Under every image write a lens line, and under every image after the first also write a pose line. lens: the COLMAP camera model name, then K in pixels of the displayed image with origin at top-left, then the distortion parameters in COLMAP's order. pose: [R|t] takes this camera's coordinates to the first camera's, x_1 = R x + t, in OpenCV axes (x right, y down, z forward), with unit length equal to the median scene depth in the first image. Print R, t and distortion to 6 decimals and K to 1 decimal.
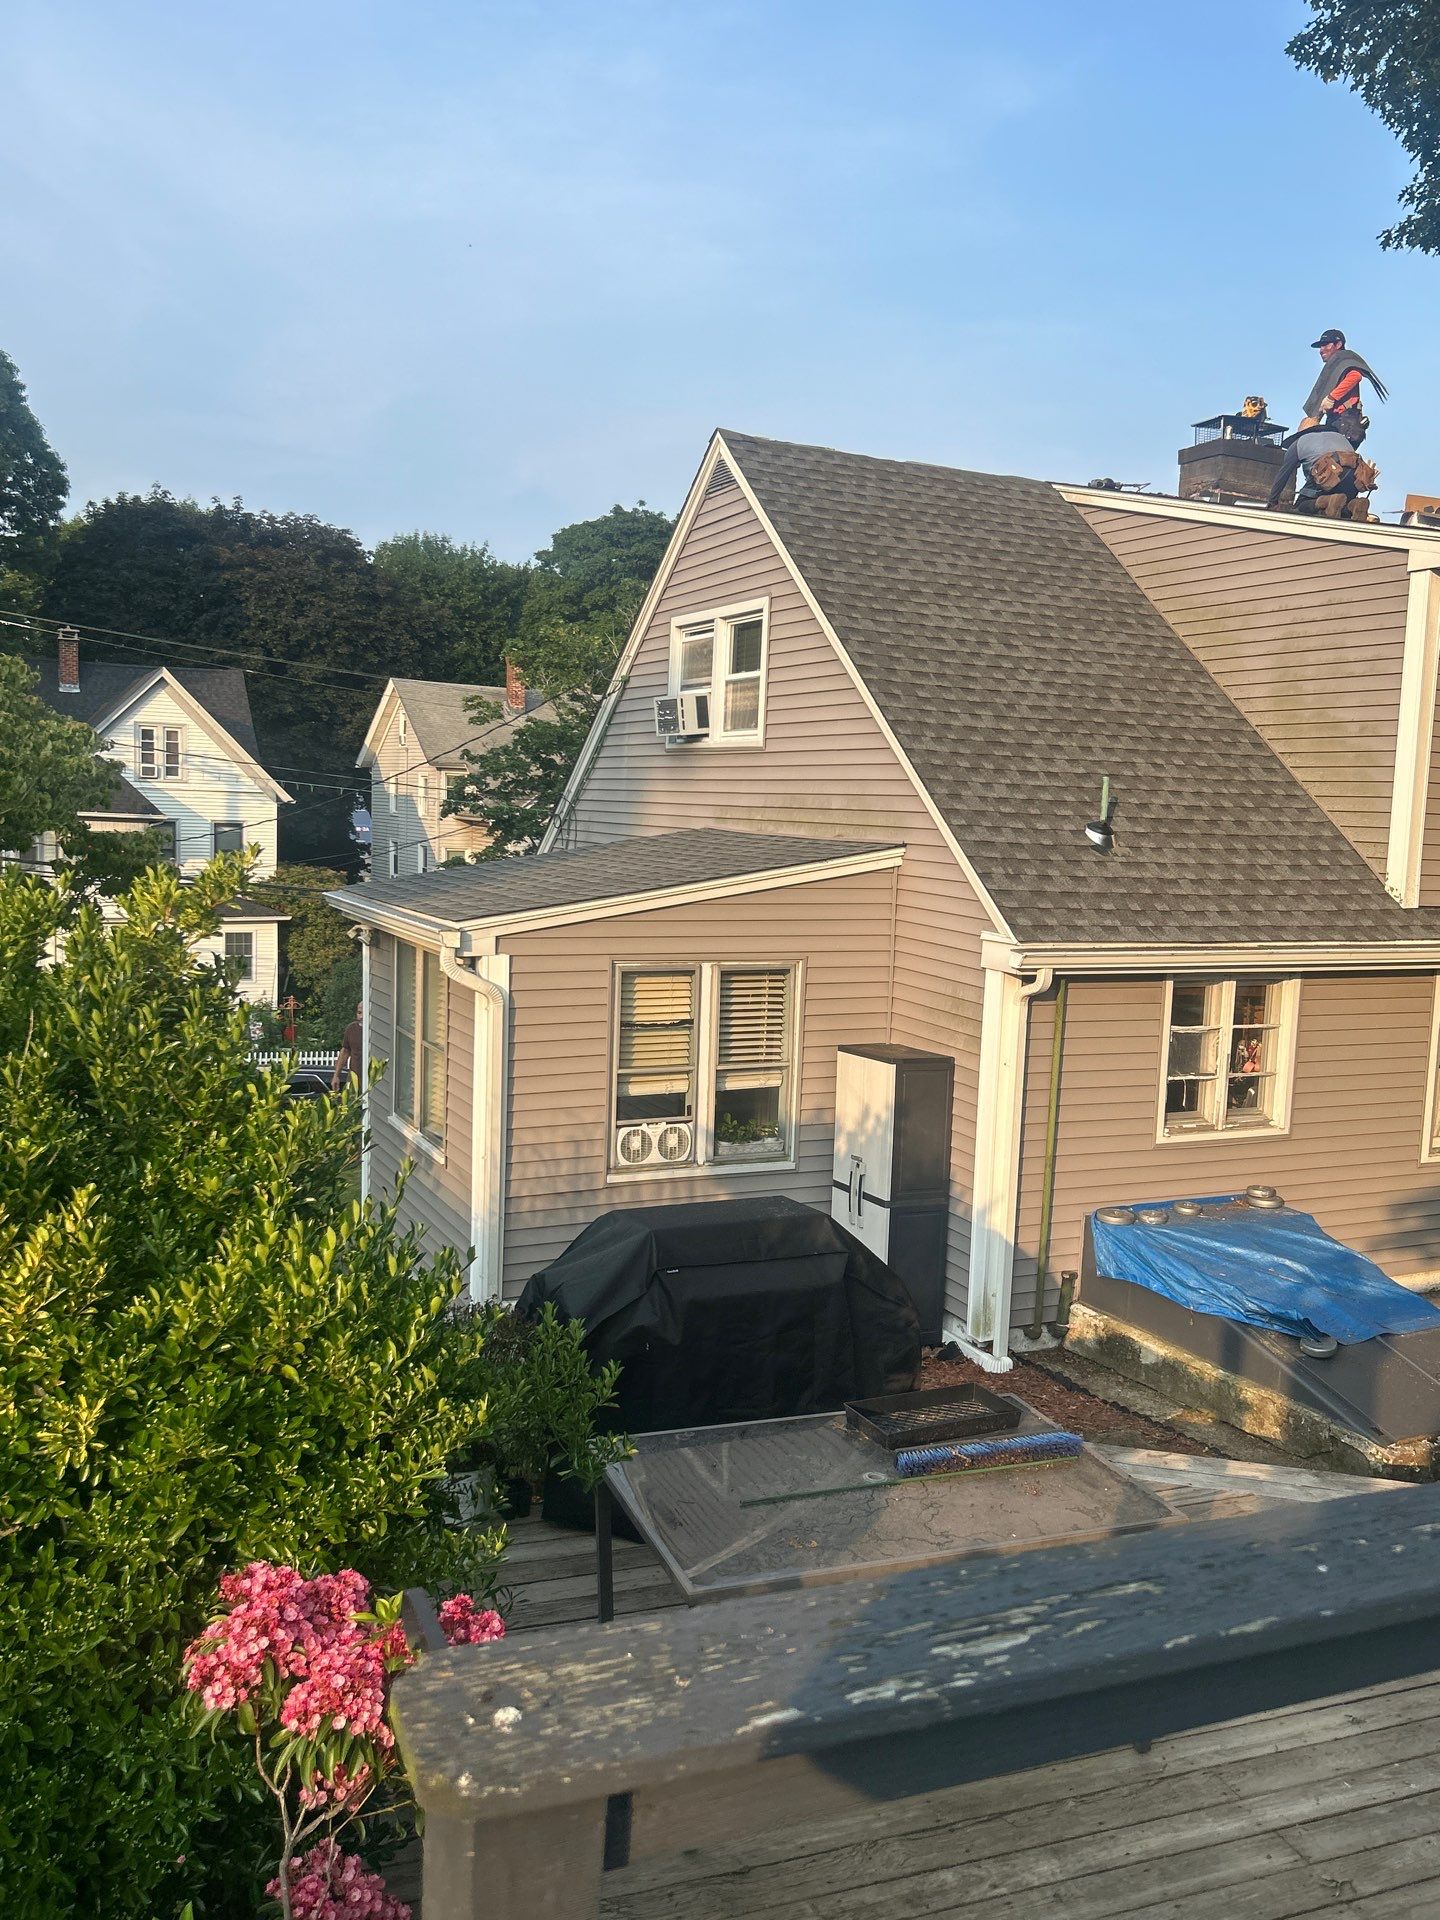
lens RADIAL K [[1573.5, 0, 713.7], [0, 1573.5, 965.6], [0, 0, 1]] dist [0.055427, -0.083565]
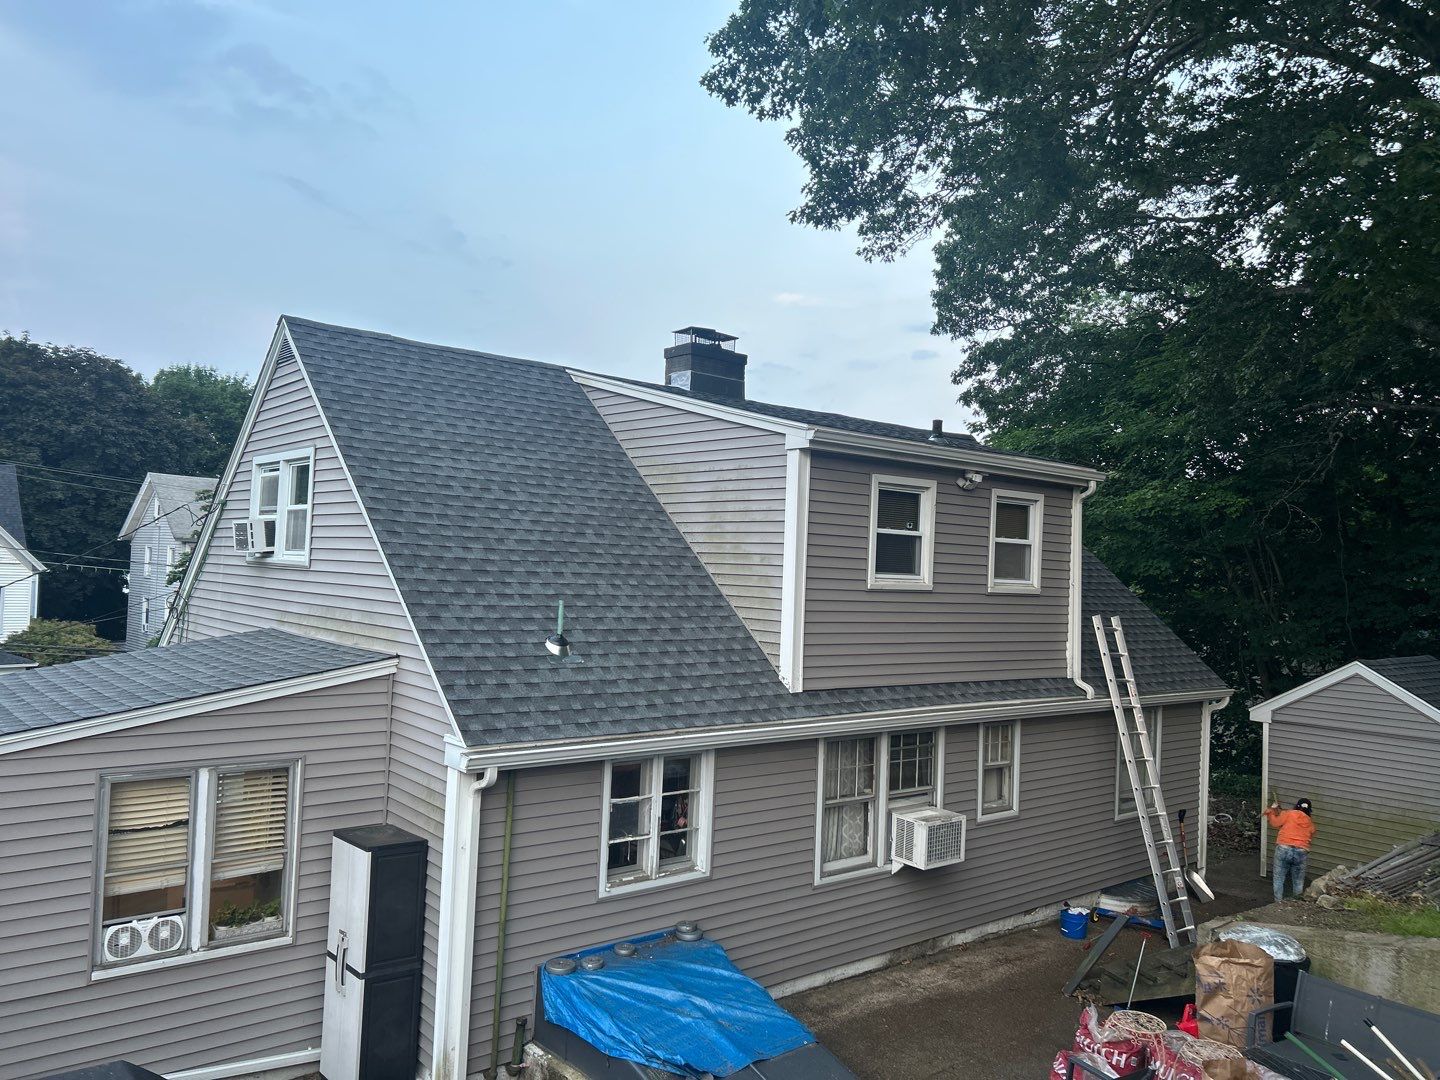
lens RADIAL K [[1090.8, 0, 730.6], [0, 1090.8, 538.8], [0, 0, 1]] dist [0.046790, -0.046789]
pose [[0.966267, 0.007423, 0.257434, 0.145664], [0.024033, 0.992624, -0.118830, -0.057941], [-0.256417, 0.121008, 0.958962, 0.106433]]
